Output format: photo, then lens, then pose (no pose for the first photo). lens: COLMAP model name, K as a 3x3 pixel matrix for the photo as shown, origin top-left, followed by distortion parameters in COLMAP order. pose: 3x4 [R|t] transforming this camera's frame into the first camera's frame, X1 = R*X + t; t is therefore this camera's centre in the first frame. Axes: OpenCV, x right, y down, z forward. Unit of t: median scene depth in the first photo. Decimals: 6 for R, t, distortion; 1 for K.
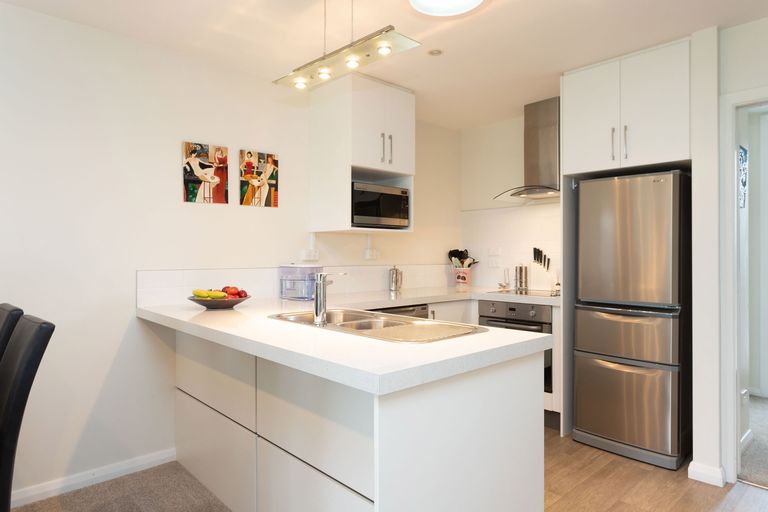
lens RADIAL K [[476.3, 0, 387.3], [0, 476.3, 252.3], [0, 0, 1]] dist [-0.008716, 0.002880]
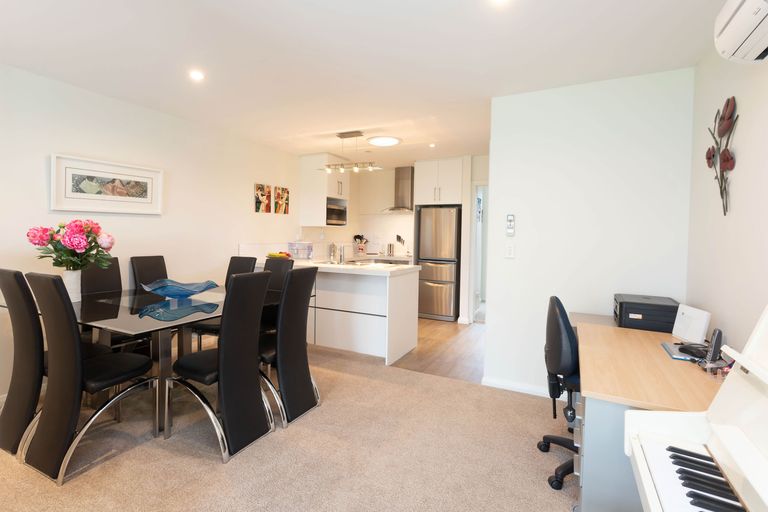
lens RADIAL K [[379.5, 0, 380.4], [0, 379.5, 251.7], [0, 0, 1]] dist [-0.001681, 0.001038]
pose [[0.938041, -0.000714, 0.346524, -0.430445], [-0.016548, 0.998765, 0.046853, -0.015726], [-0.346130, -0.049685, 0.936870, -0.695386]]
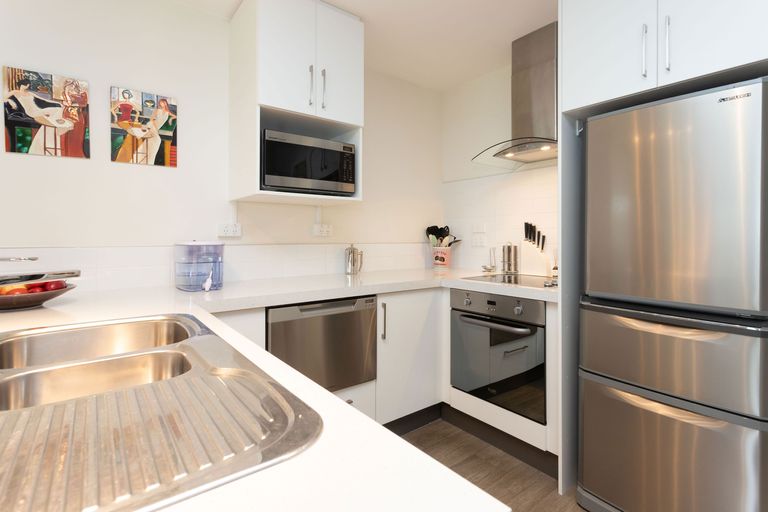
lens RADIAL K [[379.5, 0, 388.6], [0, 379.5, 234.4], [0, 0, 1]] dist [-0.001681, 0.001038]
pose [[0.996942, 0.000669, -0.078145, 0.158717], [-0.000659, 1.000000, 0.000156, 0.013195], [0.078145, -0.000104, 0.996942, 0.423946]]
